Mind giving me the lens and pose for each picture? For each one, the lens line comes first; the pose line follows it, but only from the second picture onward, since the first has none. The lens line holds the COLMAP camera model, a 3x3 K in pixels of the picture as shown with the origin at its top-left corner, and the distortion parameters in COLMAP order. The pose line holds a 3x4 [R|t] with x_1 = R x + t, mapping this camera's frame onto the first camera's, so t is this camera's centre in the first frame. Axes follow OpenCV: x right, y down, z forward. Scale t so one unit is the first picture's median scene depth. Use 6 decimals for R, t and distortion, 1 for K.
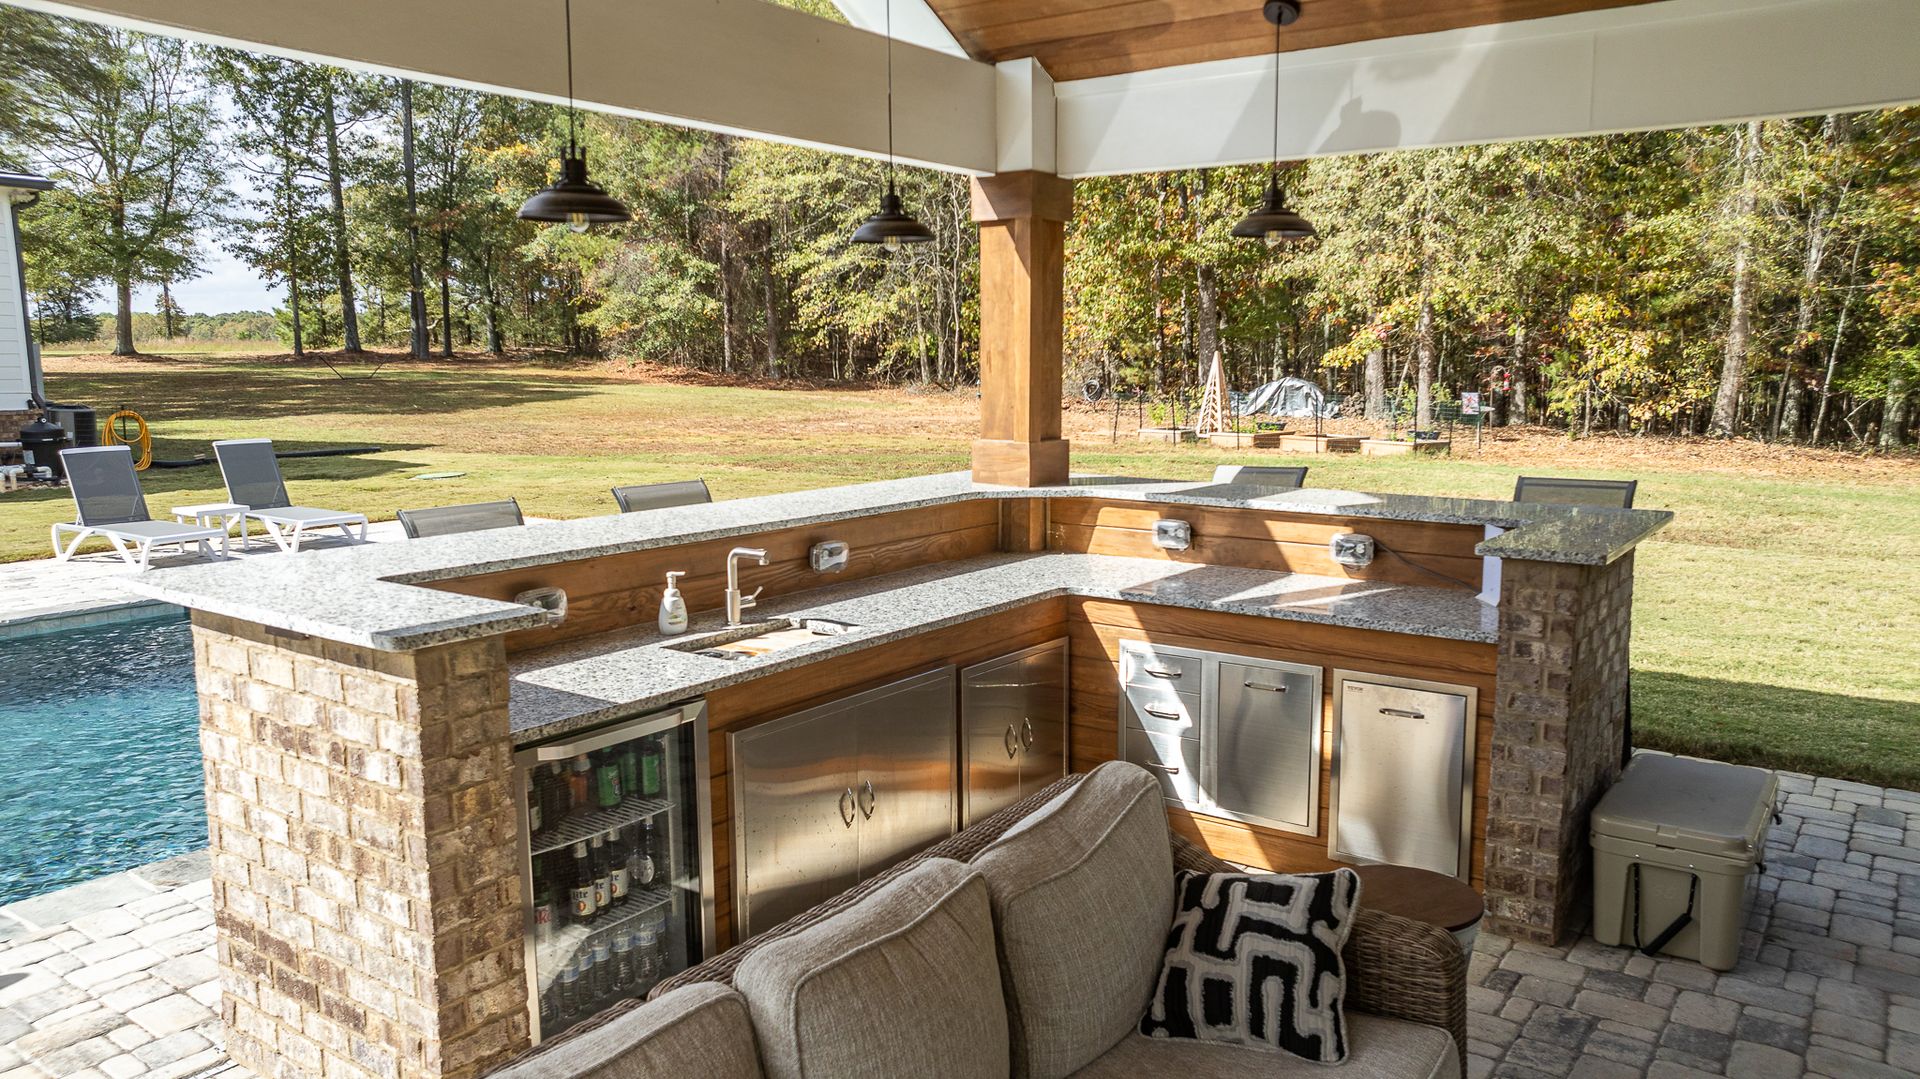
lens RADIAL K [[1353.9, 0, 959.3], [0, 1353.9, 540.0], [0, 0, 1]] dist [-0.045108, 0.054971]
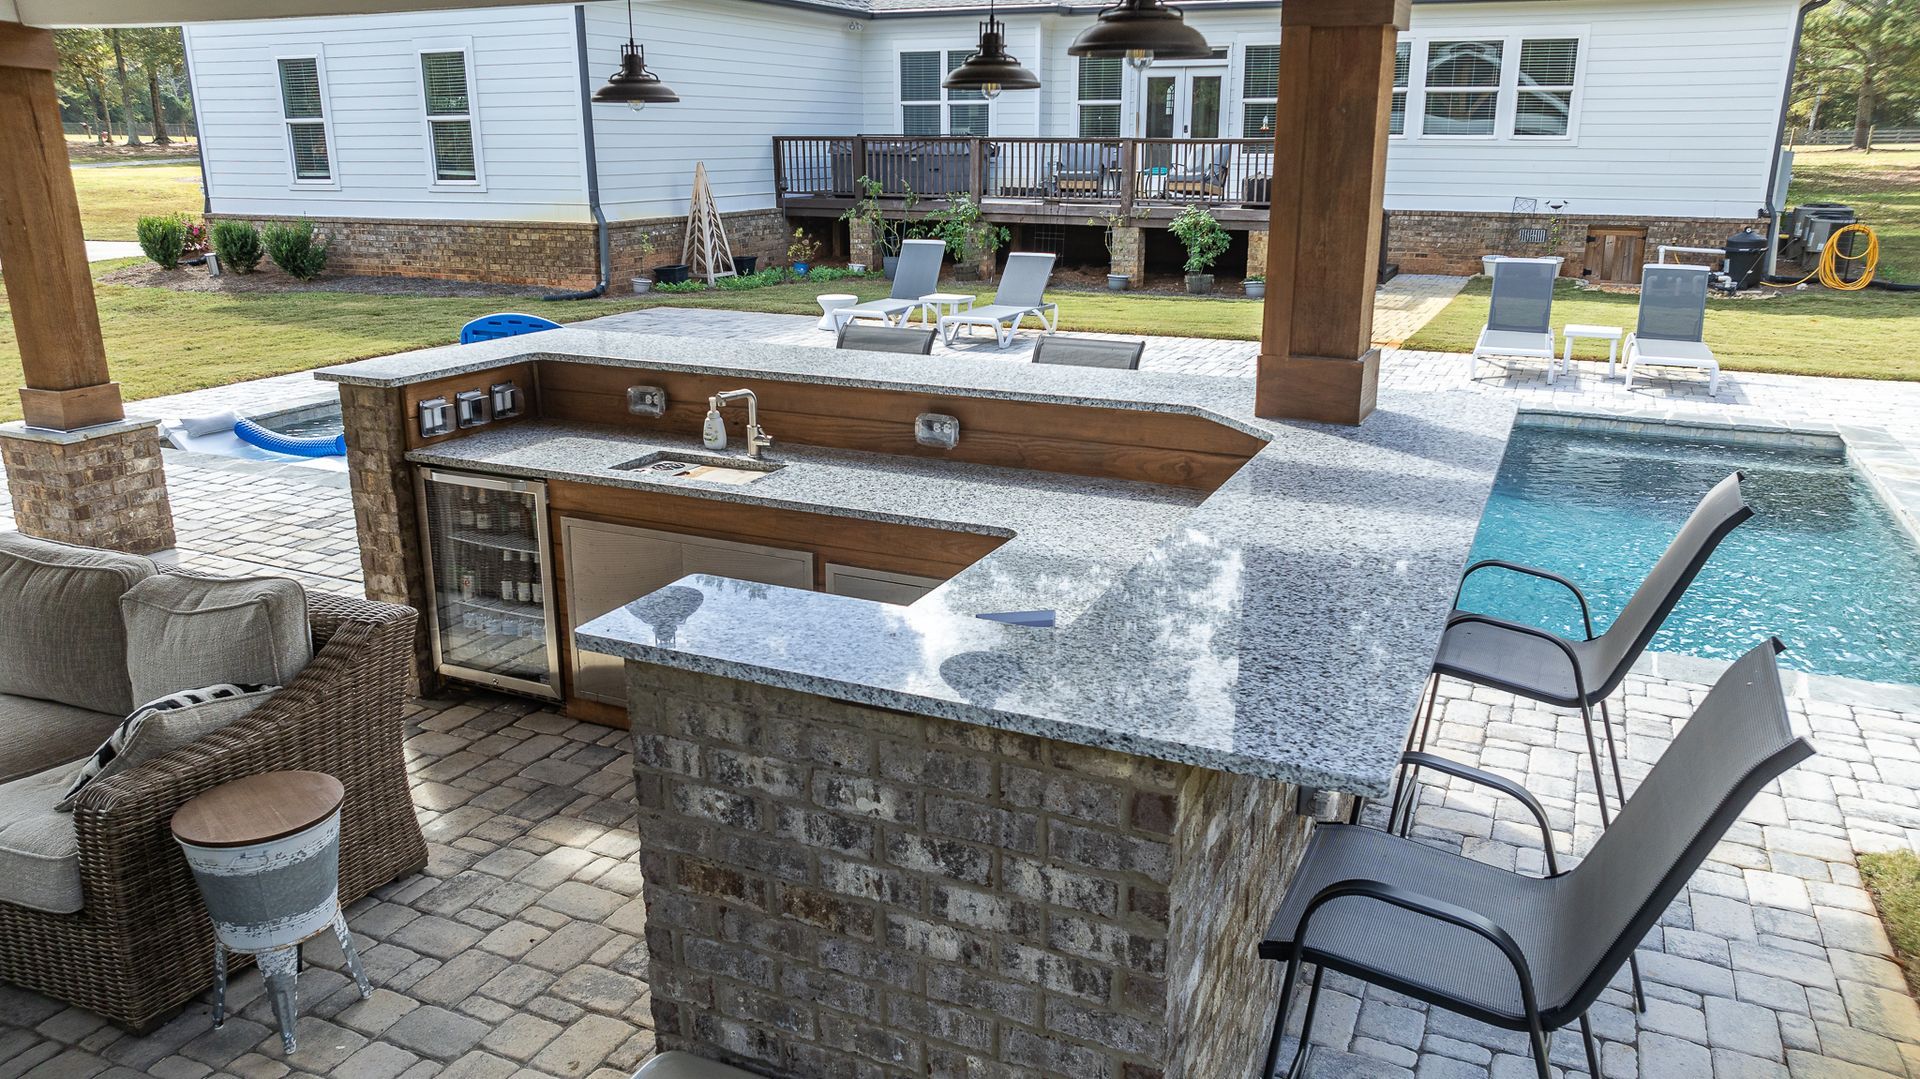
lens RADIAL K [[1353.9, 0, 958.8], [0, 1353.9, 536.9], [0, 0, 1]] dist [-0.045108, 0.054971]
pose [[0.192124, 0.279127, -0.940838, 0.753338], [-0.138351, 0.956827, 0.255618, -0.147851], [0.971569, 0.081055, 0.222447, 0.725543]]
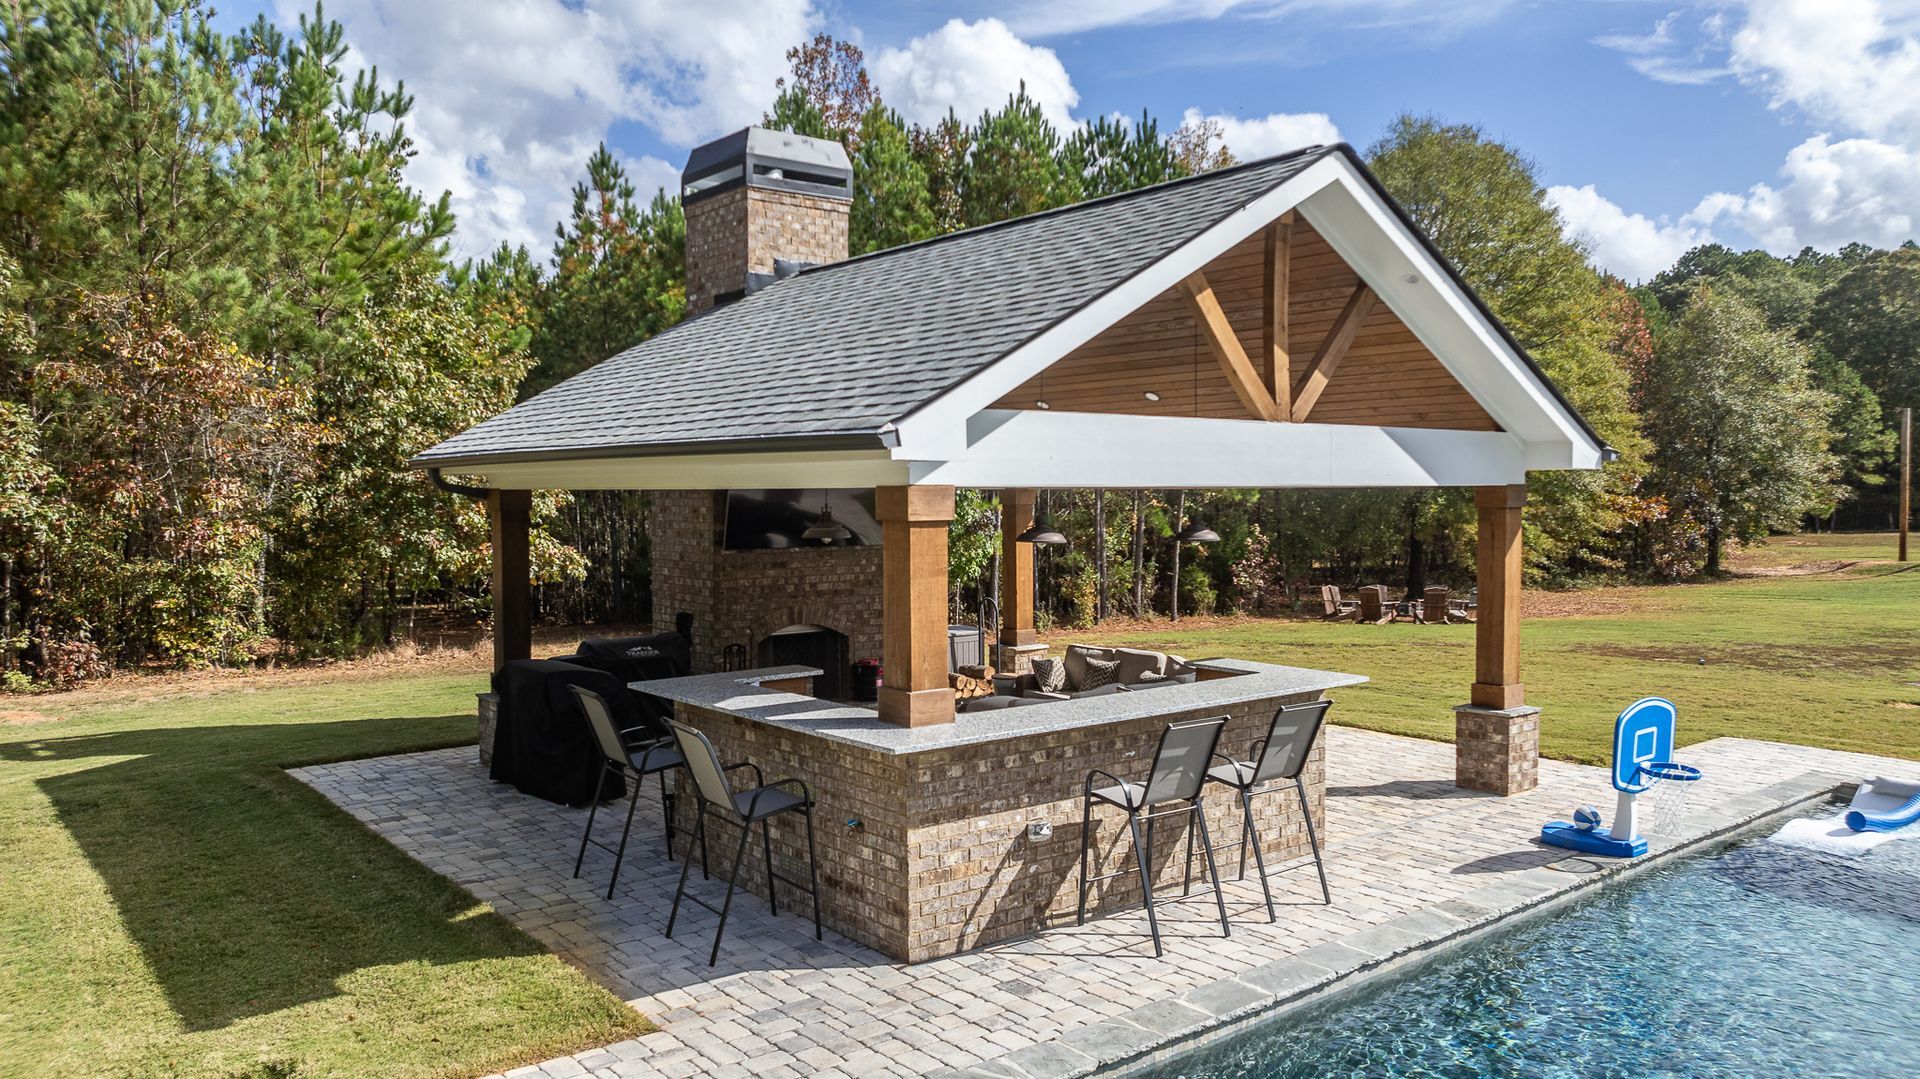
lens RADIAL K [[1353.9, 0, 959.9], [0, 1353.9, 534.8], [0, 0, 1]] dist [-0.045108, 0.054971]
pose [[-0.964976, -0.003914, 0.262309, -0.360393], [0.041479, 0.985035, 0.167290, -0.465296], [-0.259038, 0.172311, -0.950373, 2.365979]]
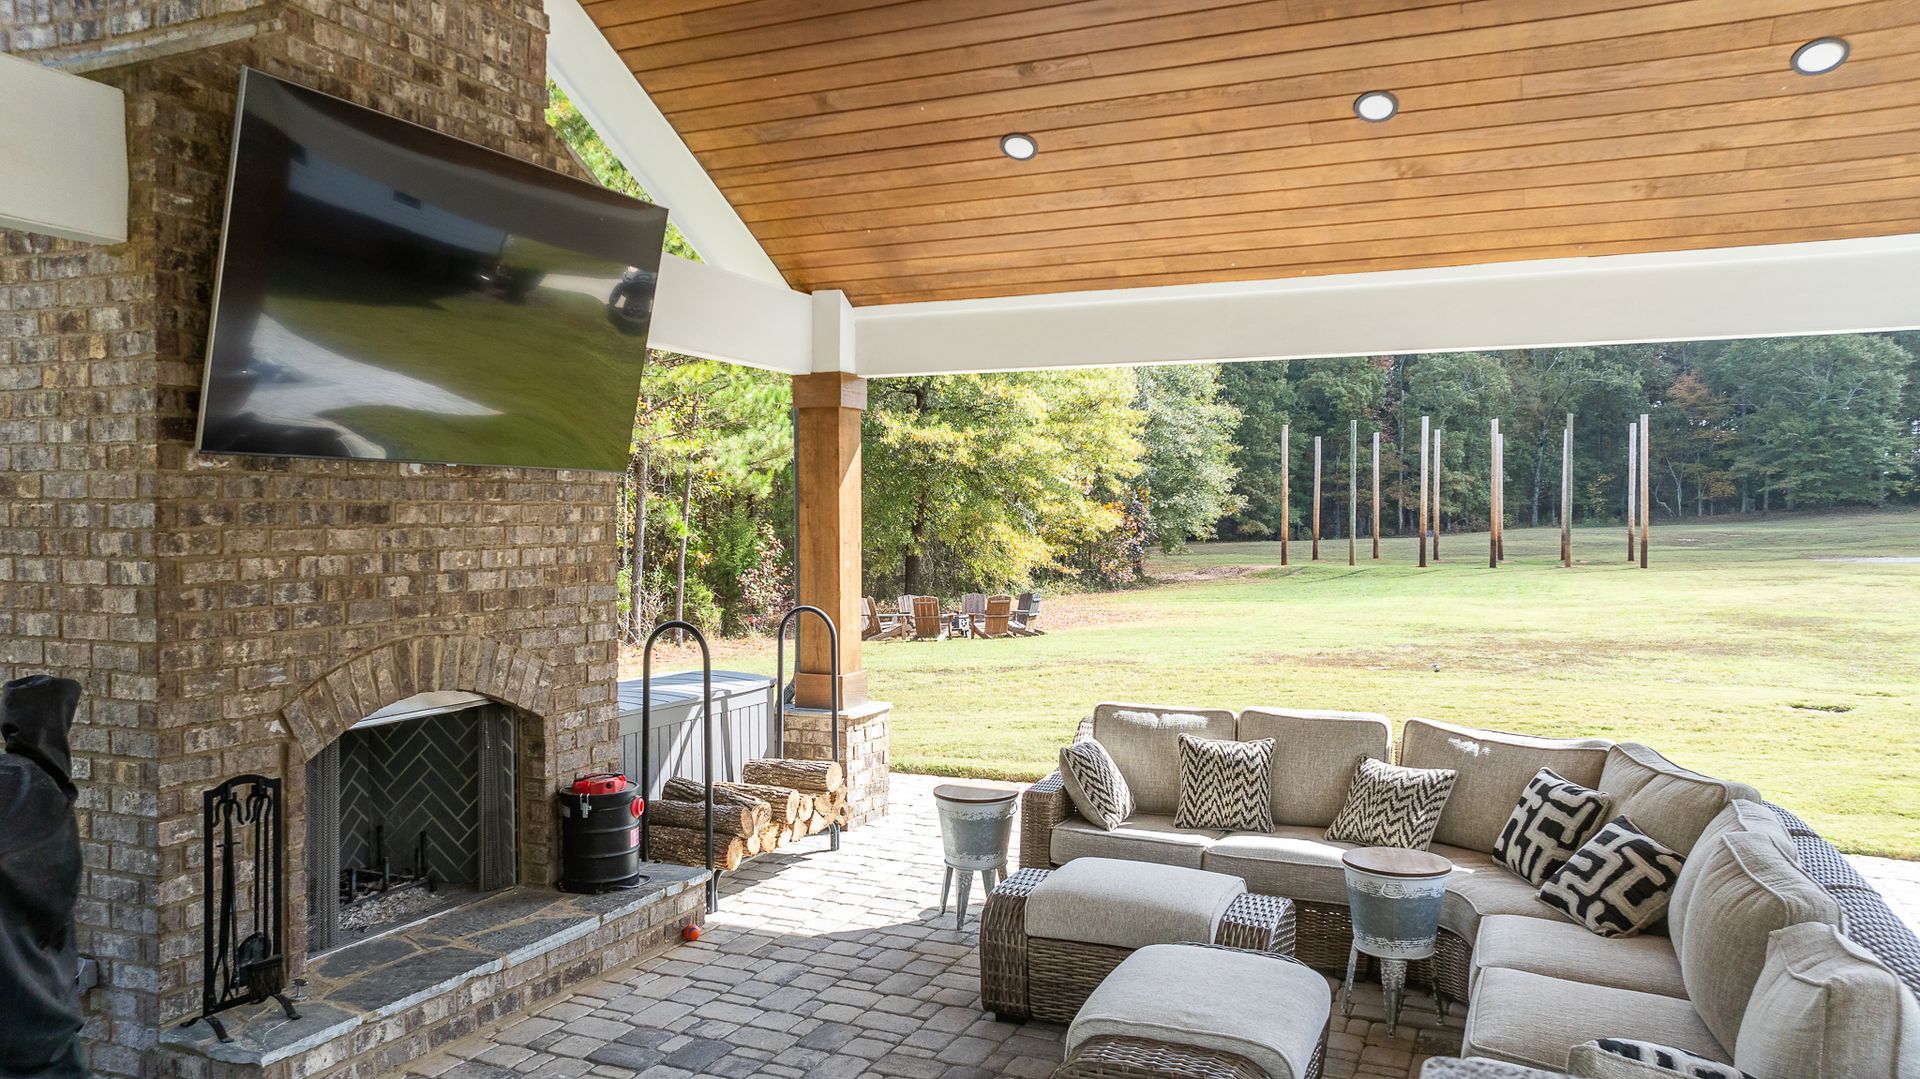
lens RADIAL K [[1353.9, 0, 959.5], [0, 1353.9, 535.0], [0, 0, 1]] dist [-0.045108, 0.054971]
pose [[-0.976716, 0.004260, -0.214492, 0.467878], [-0.029309, 0.987779, 0.153081, -0.118112], [0.212523, 0.155803, -0.964655, 0.902493]]
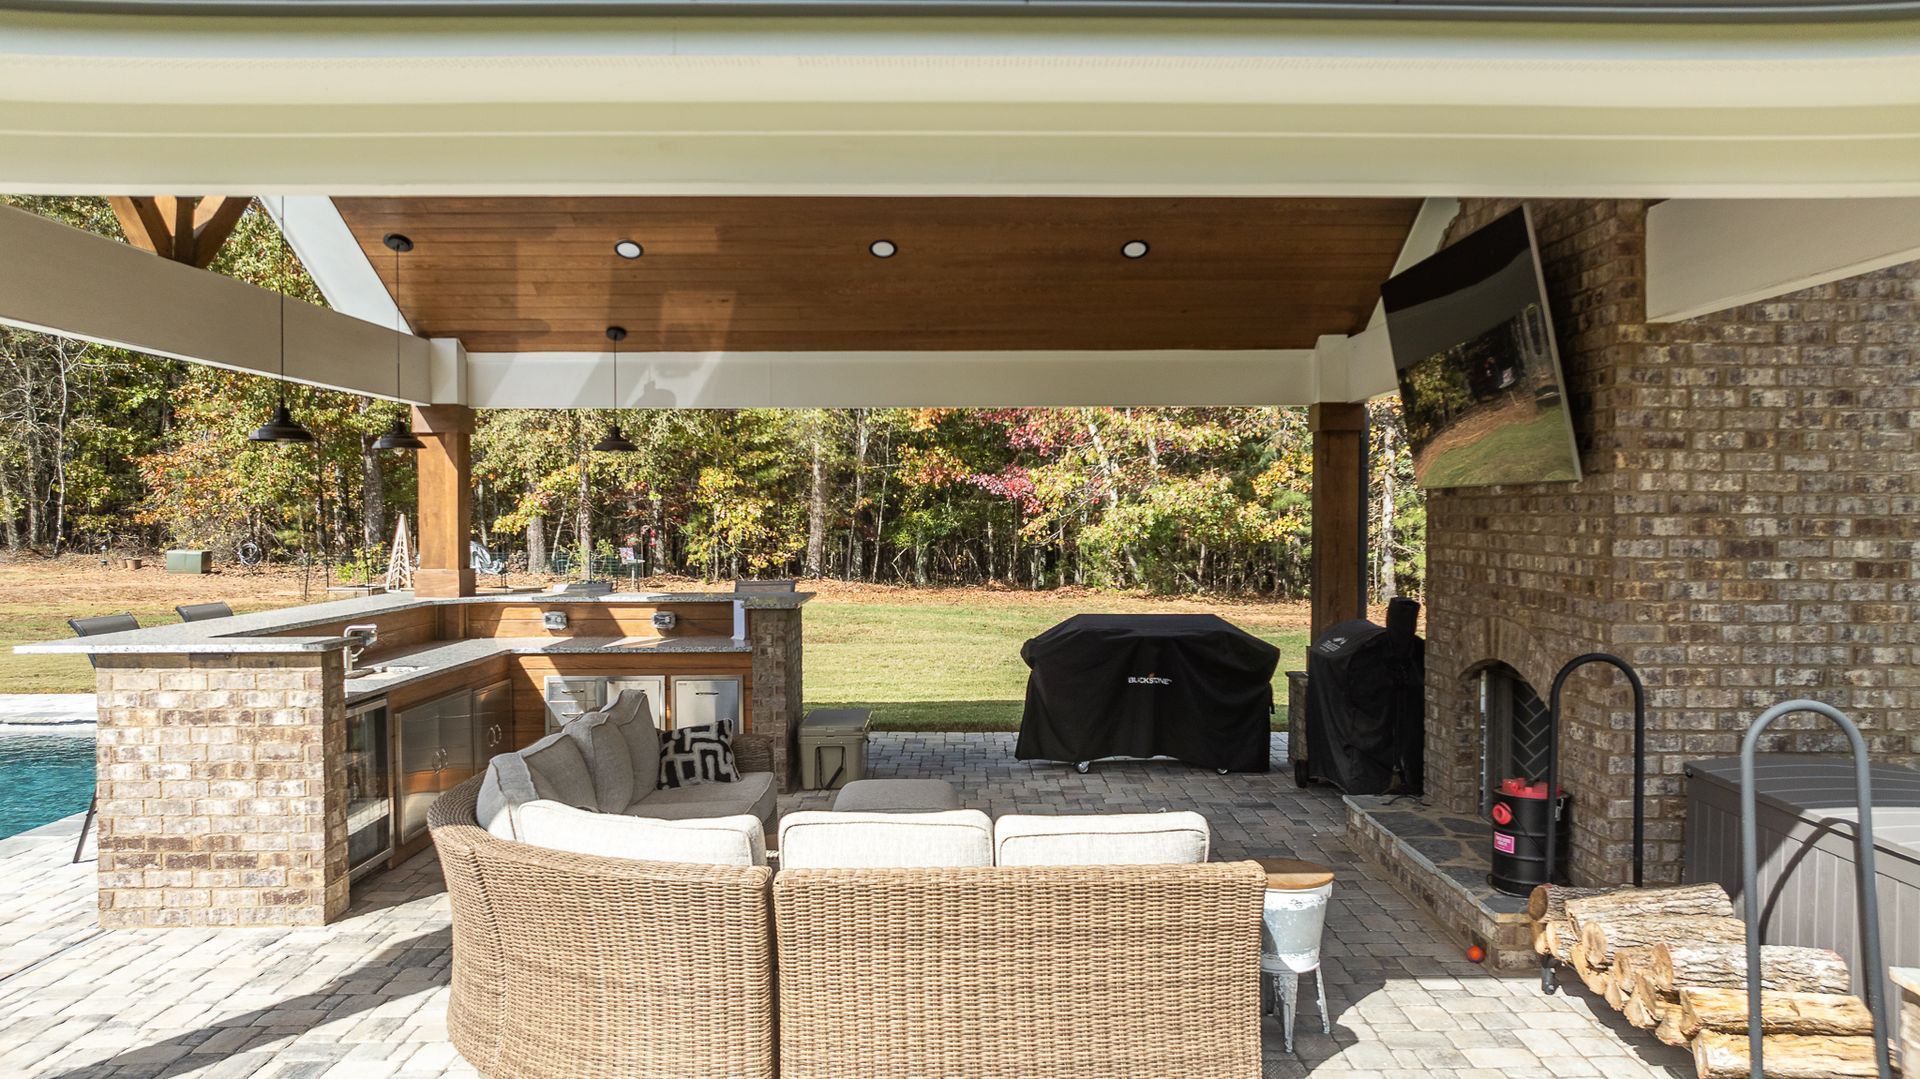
lens RADIAL K [[1353.9, 0, 960.1], [0, 1353.9, 539.5], [0, 0, 1]] dist [-0.045108, 0.054971]
pose [[0.807314, -0.012514, 0.589989, -0.431934], [0.083135, 0.992216, -0.092712, 0.094854], [-0.584236, 0.123896, 0.802071, -0.671955]]
